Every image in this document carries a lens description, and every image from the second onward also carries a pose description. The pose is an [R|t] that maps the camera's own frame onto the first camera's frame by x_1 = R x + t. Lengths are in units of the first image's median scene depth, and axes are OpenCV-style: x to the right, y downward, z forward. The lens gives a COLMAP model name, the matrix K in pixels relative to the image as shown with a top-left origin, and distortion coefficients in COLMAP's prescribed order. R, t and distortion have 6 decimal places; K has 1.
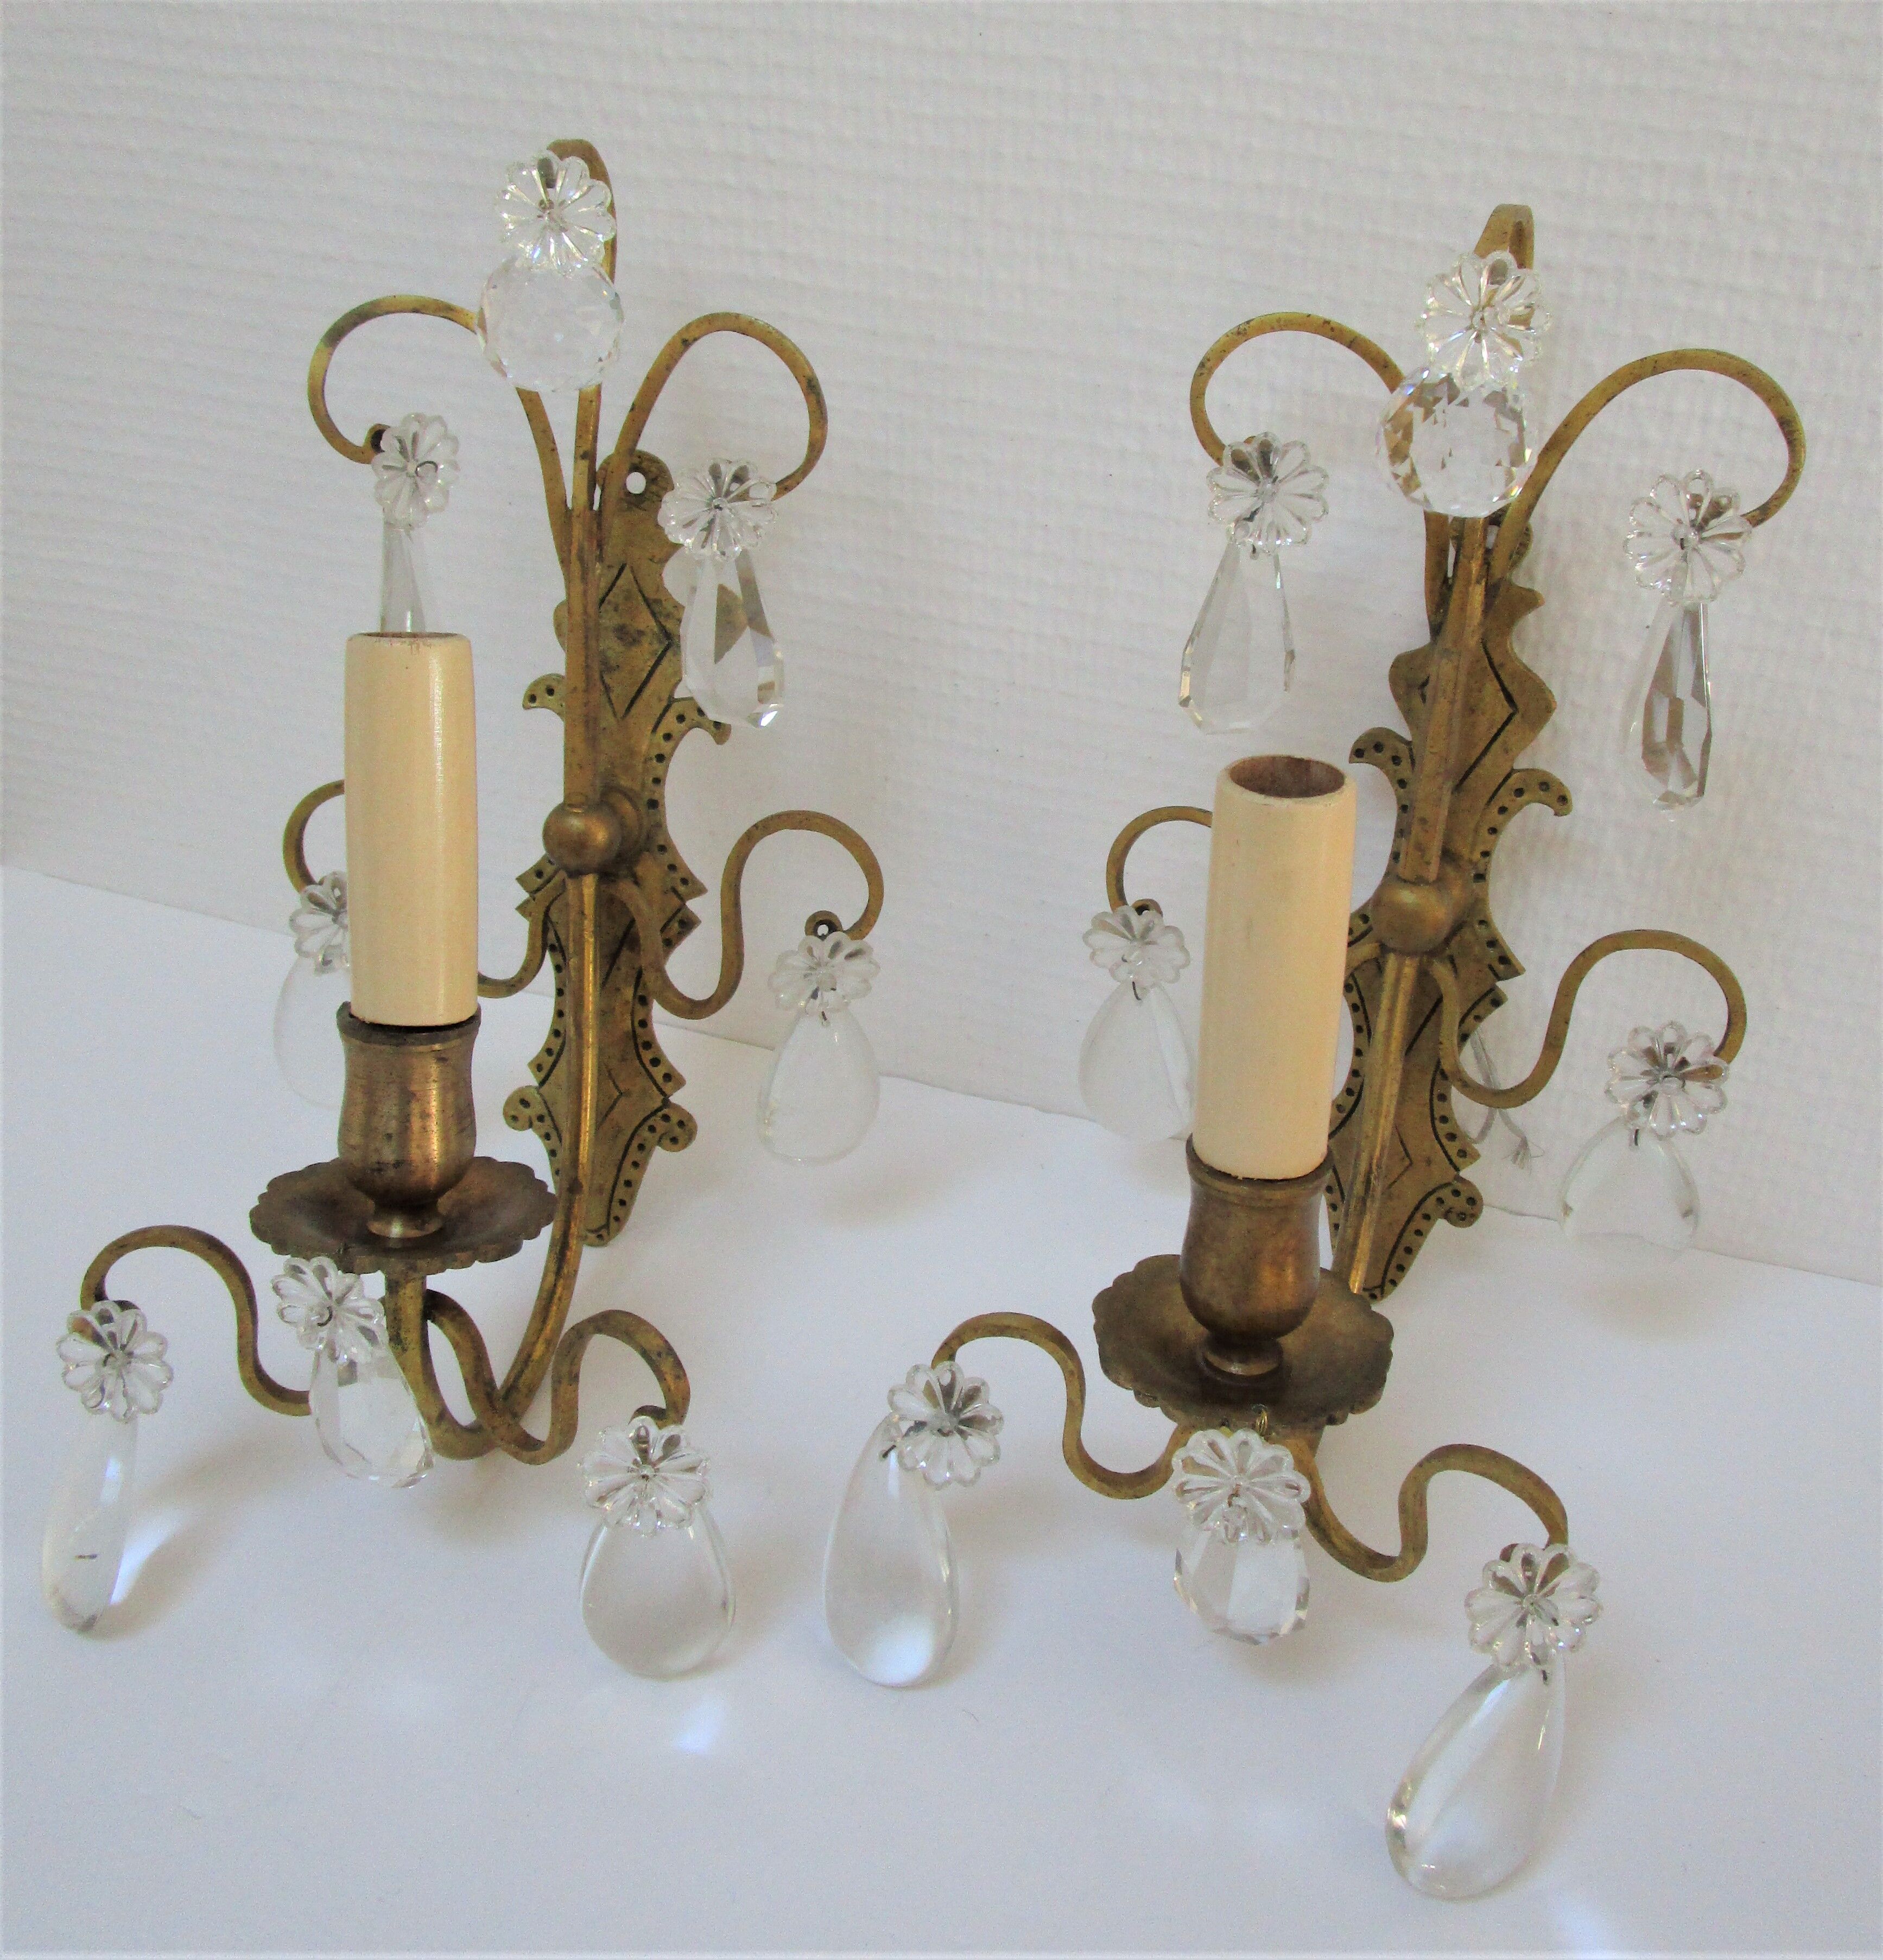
lens RADIAL K [[1919.5, 0, 1061.5], [0, 1919.5, 777.5], [0, 0, 1]] dist [-0.025046, 0.000000]
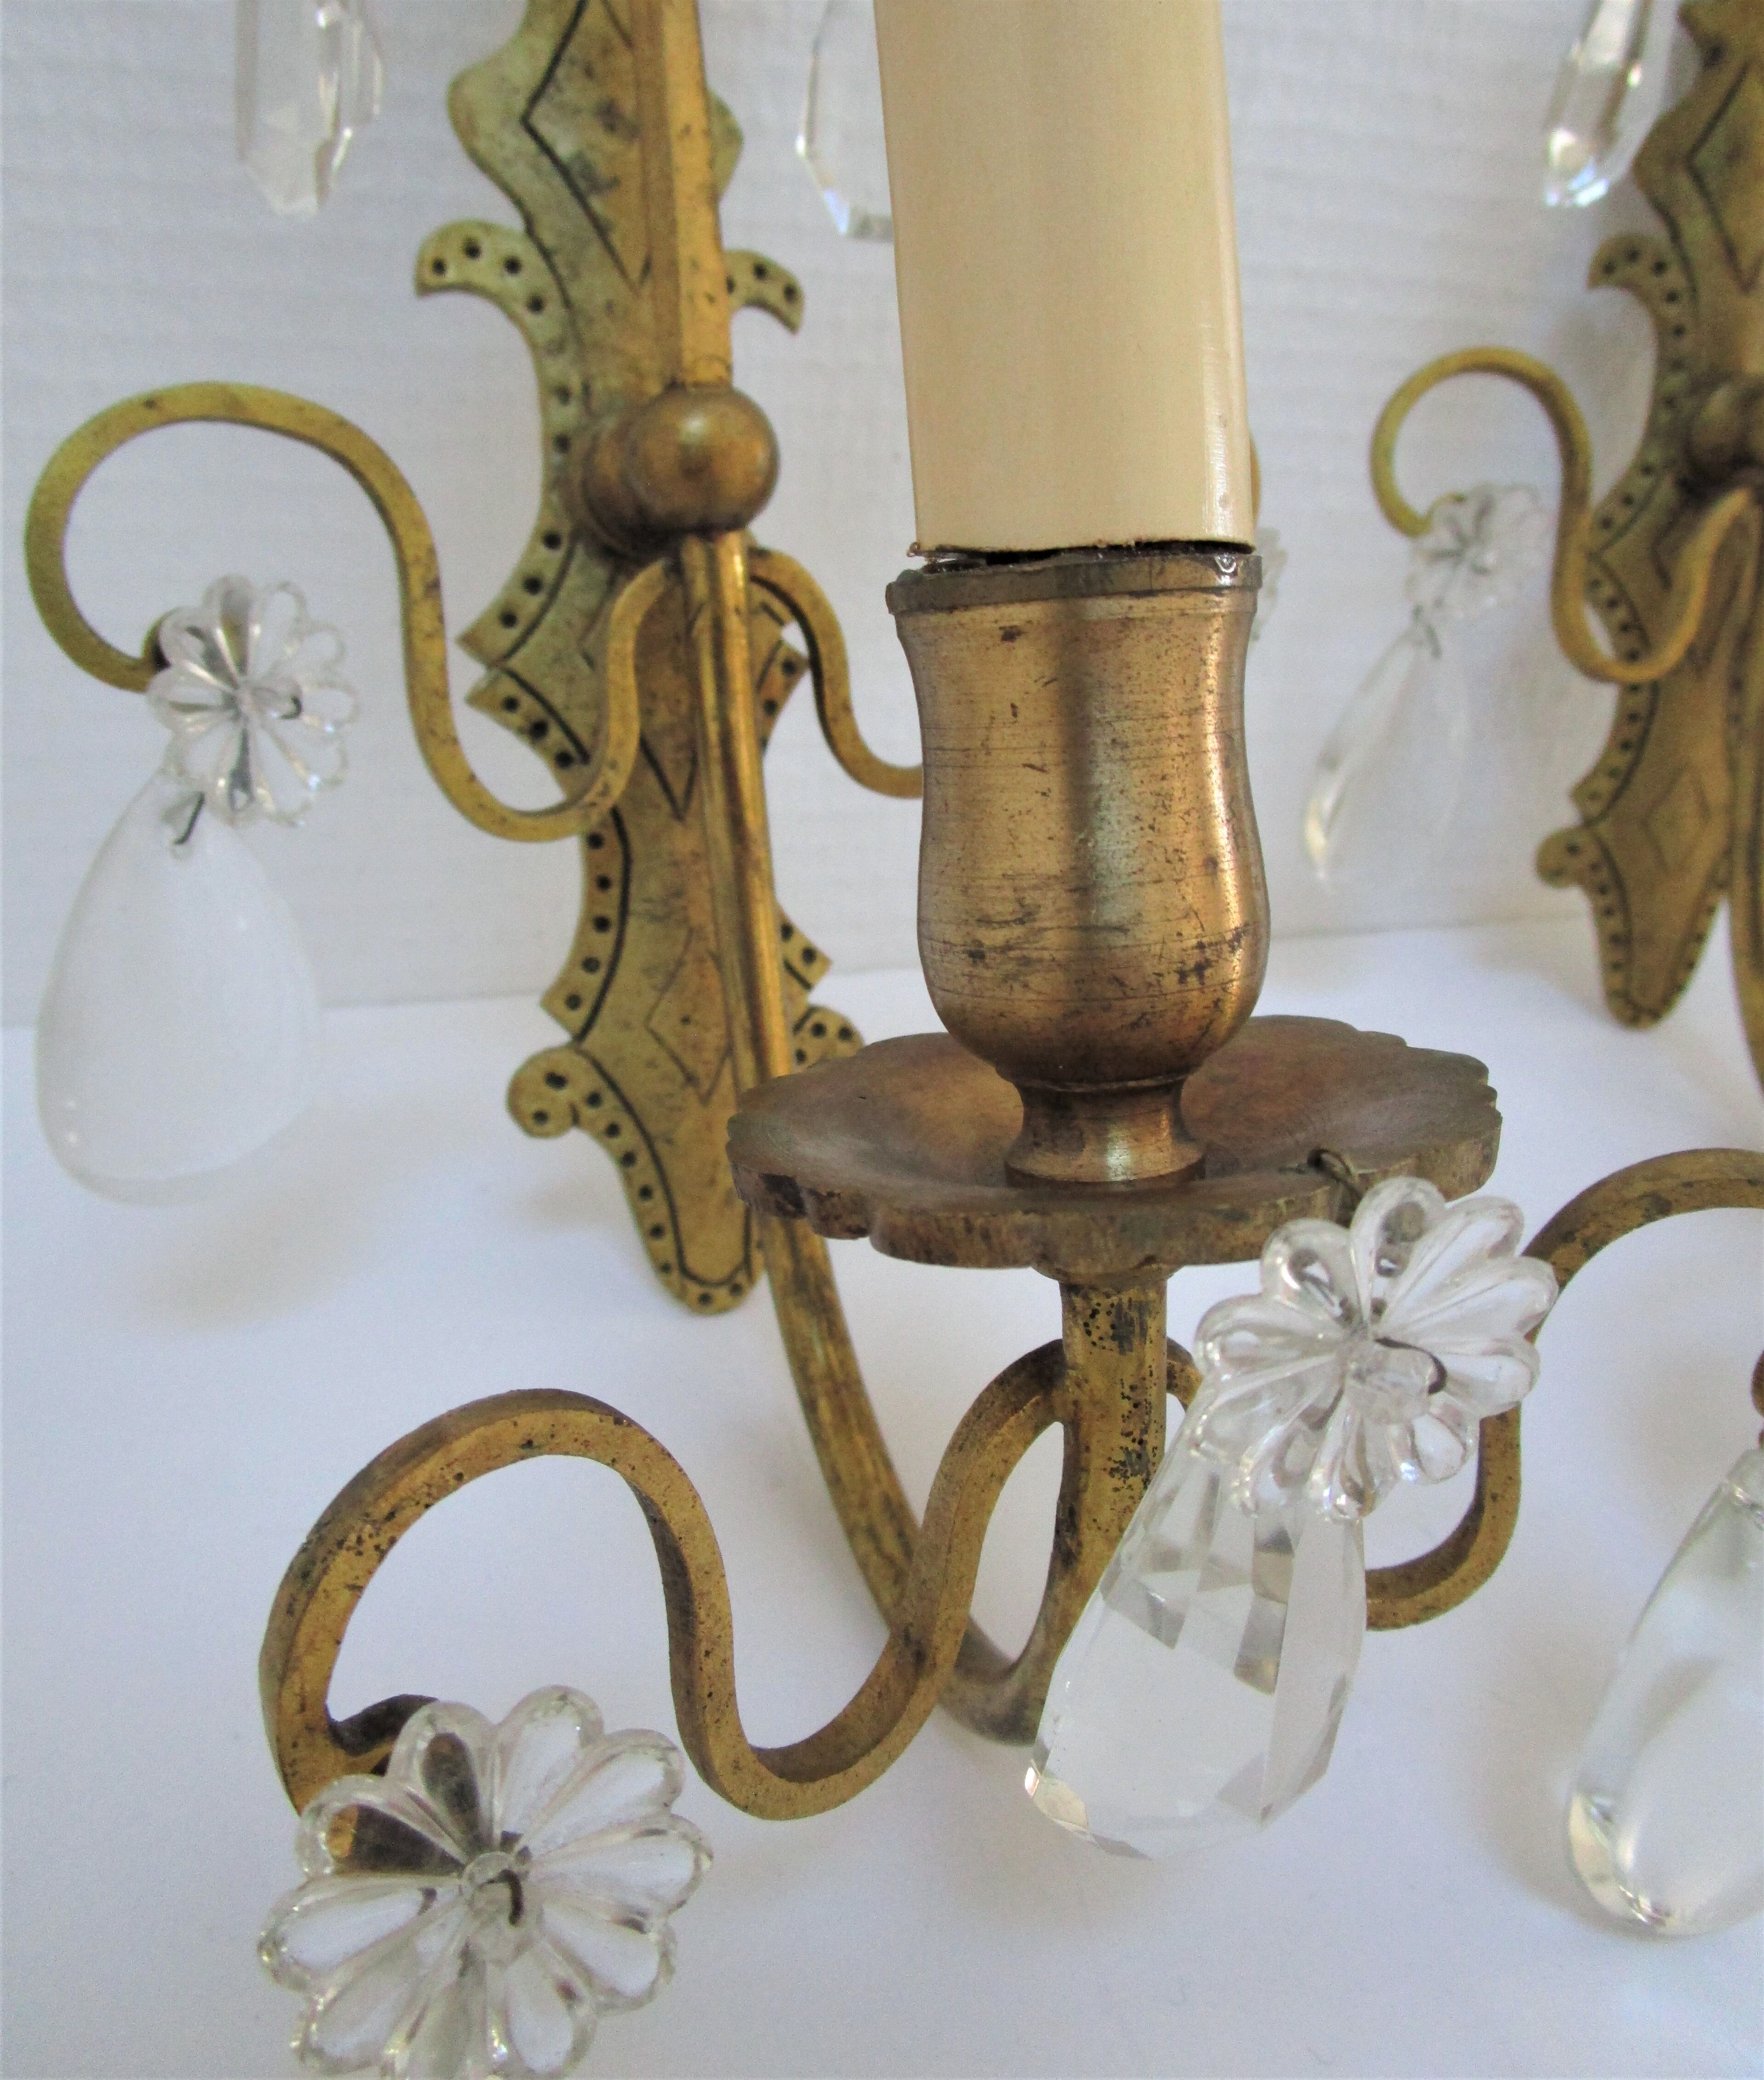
lens RADIAL K [[1652.5, 0, 877.7], [0, 1652.5, 872.4], [0, 0, 1]] dist [-0.023787, 0.006754]
pose [[0.833341, -0.206883, 0.512584, -0.468695], [0.227903, 0.973427, 0.022367, 0.139665], [-0.503591, 0.098180, 0.858346, 0.637472]]
